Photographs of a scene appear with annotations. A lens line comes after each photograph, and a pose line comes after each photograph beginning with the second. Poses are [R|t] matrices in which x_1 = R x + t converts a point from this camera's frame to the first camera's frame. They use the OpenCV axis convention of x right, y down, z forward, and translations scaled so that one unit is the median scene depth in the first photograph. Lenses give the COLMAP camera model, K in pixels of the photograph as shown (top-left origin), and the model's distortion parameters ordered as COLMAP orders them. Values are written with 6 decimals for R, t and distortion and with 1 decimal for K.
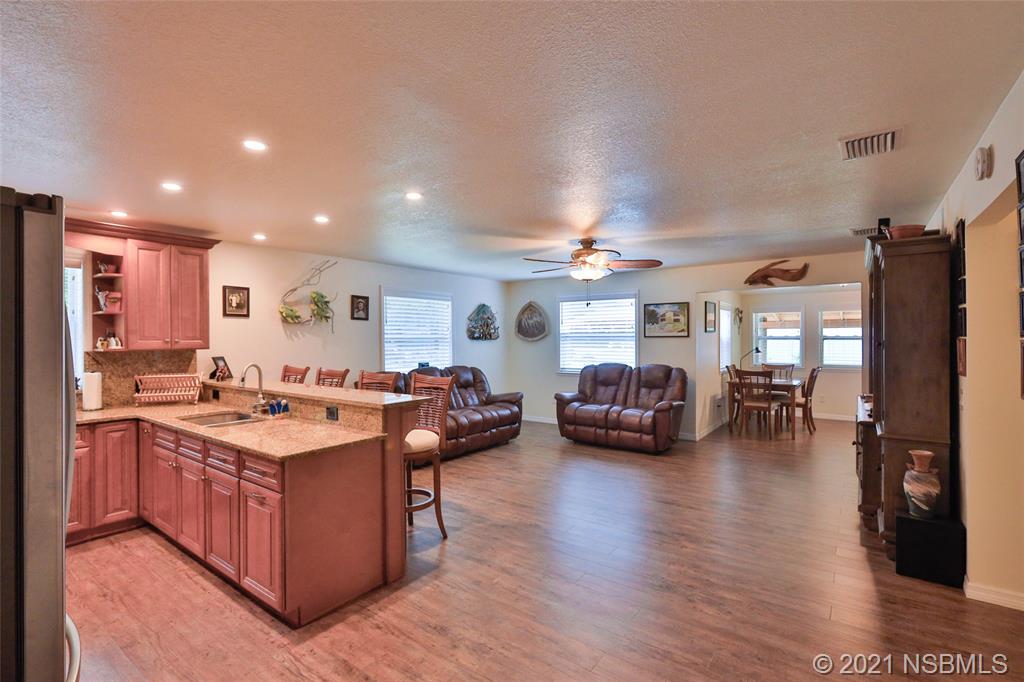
lens RADIAL K [[474.5, 0, 503.4], [0, 474.5, 339.0], [0, 0, 1]] dist [-0.006055, 0.001502]
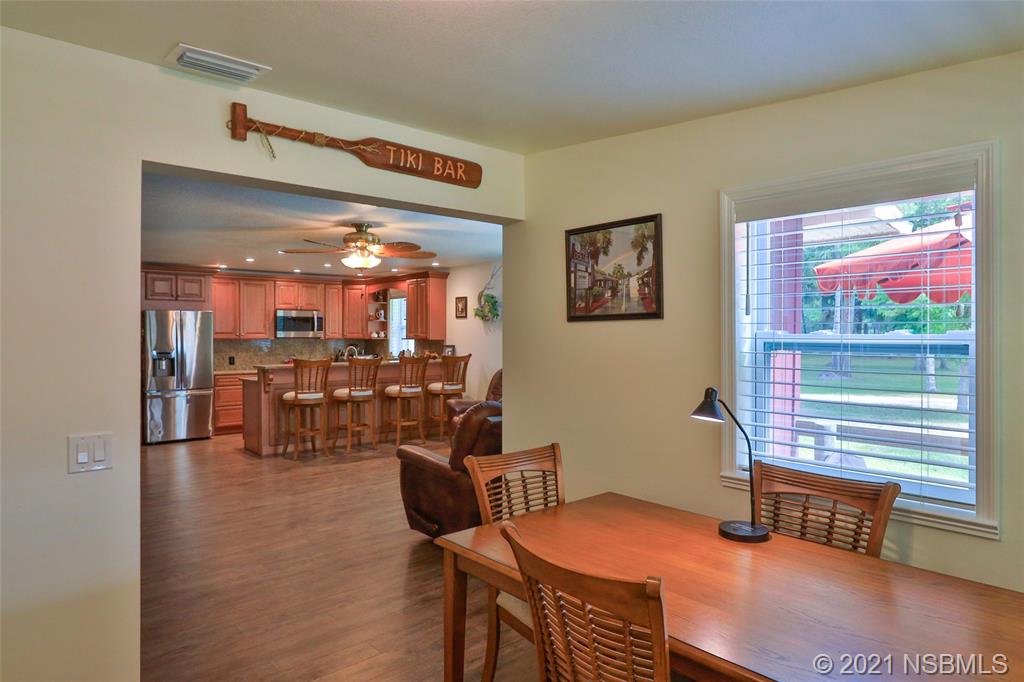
lens RADIAL K [[628.9, 0, 501.4], [0, 628.9, 338.3], [0, 0, 1]] dist [-0.000007, 0.001814]
pose [[-0.205558, 0.012323, -0.978567, 1.259175], [-0.001207, 0.999917, 0.012845, -0.009646], [0.978644, 0.003822, -0.205527, 1.486118]]
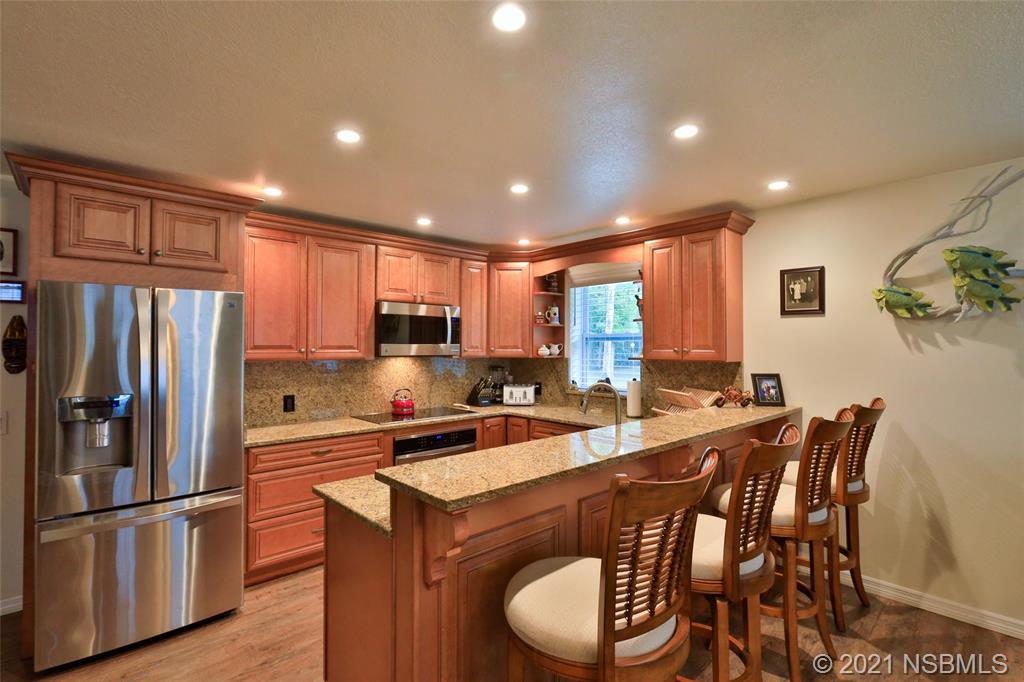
lens RADIAL K [[474.5, 0, 503.7], [0, 474.5, 338.3], [0, 0, 1]] dist [-0.006055, 0.001502]
pose [[-0.179787, -0.012374, -0.983628, 0.150452], [-0.002214, 0.999923, -0.012174, -0.004945], [0.983703, -0.000011, -0.179801, 0.700160]]
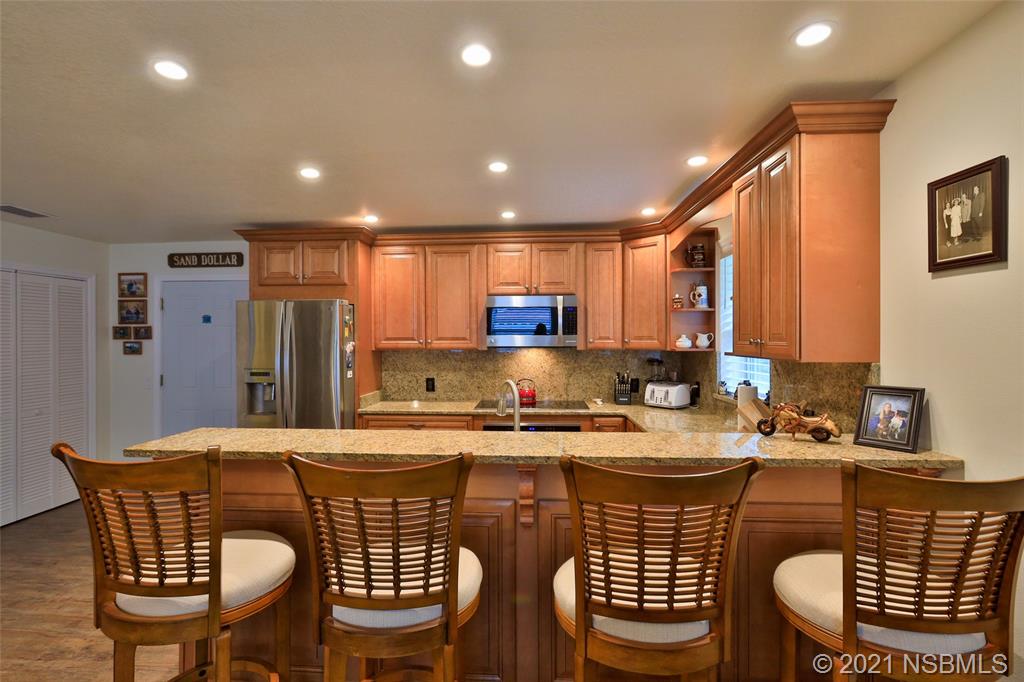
lens RADIAL K [[474.5, 0, 506.9], [0, 474.5, 337.3], [0, 0, 1]] dist [-0.006055, 0.001502]
pose [[-0.832084, 0.007112, -0.554604, -0.135832], [0.006730, 0.999974, 0.002726, -0.003640], [0.554609, -0.001464, -0.832110, 1.073325]]
